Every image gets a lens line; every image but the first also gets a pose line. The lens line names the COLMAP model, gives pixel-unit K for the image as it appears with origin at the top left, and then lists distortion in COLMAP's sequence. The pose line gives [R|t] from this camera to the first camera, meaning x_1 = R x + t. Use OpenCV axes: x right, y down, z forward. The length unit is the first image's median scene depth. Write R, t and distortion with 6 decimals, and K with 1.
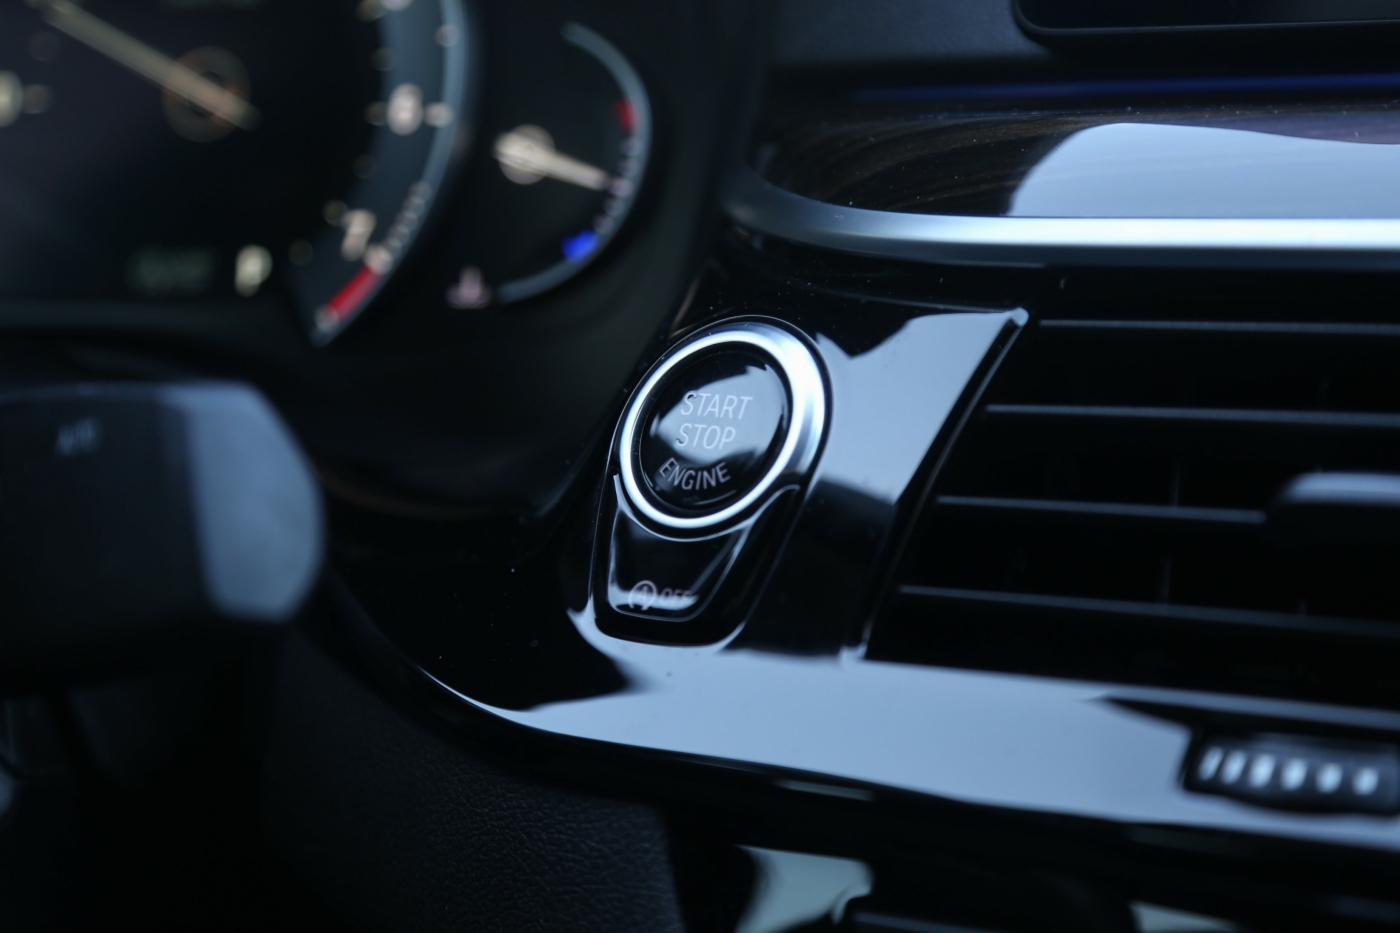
lens RADIAL K [[2977.6, 0, 699.1], [0, 2977.6, 465.8], [0, 0, 1]] dist [0.028635, 0.000000]
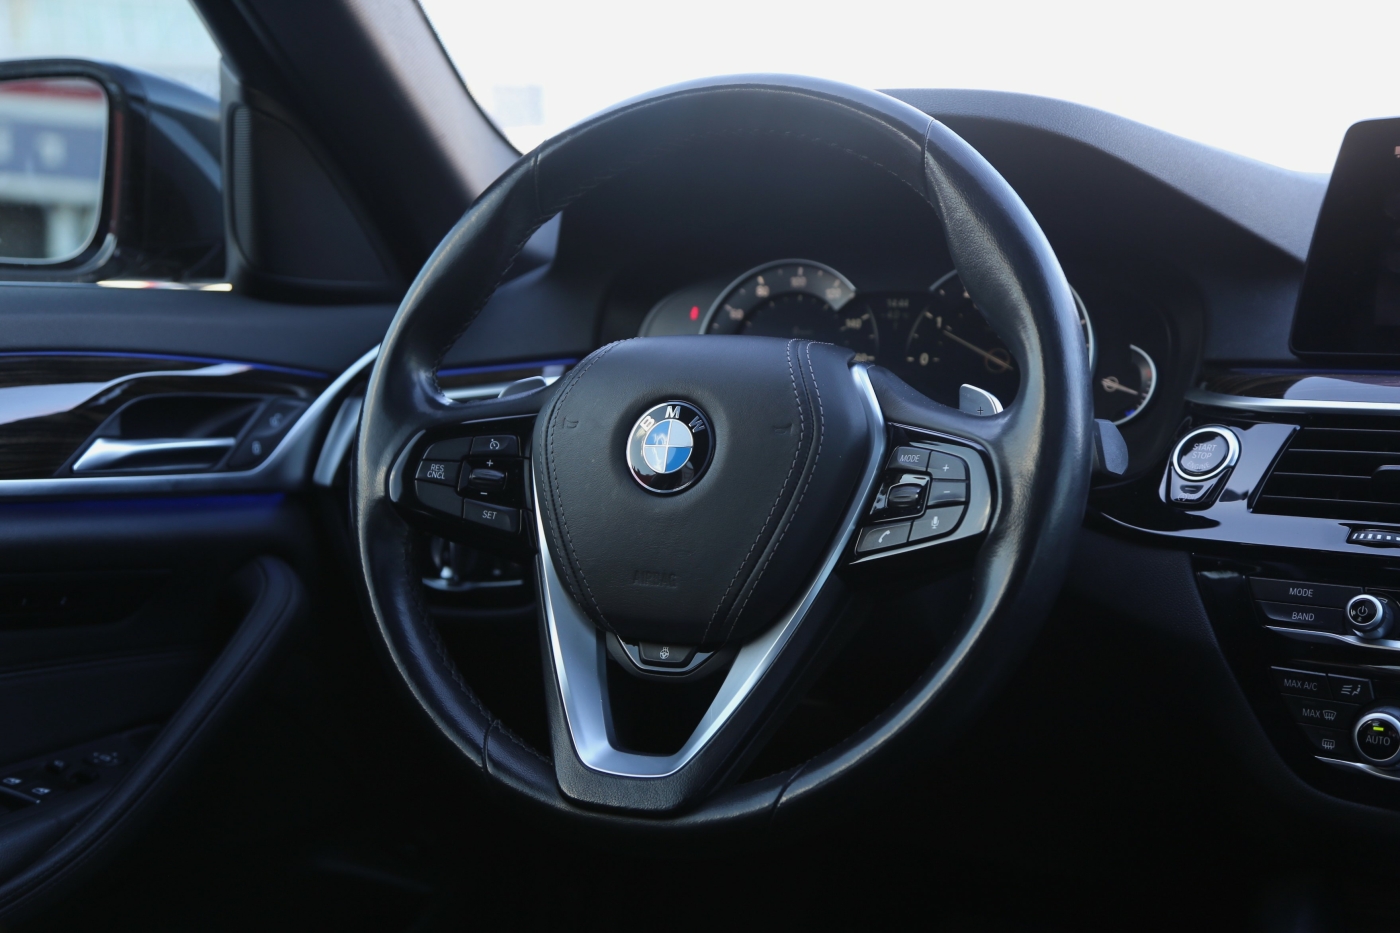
lens RADIAL K [[2013.3, 0, 698.2], [0, 2013.3, 466.8], [0, 0, 1]] dist [0.215105, 0.000000]
pose [[0.995266, 0.071713, -0.065592, -0.447858], [-0.077960, 0.992104, -0.098245, 0.297621], [0.058029, 0.102893, 0.992998, -1.511205]]
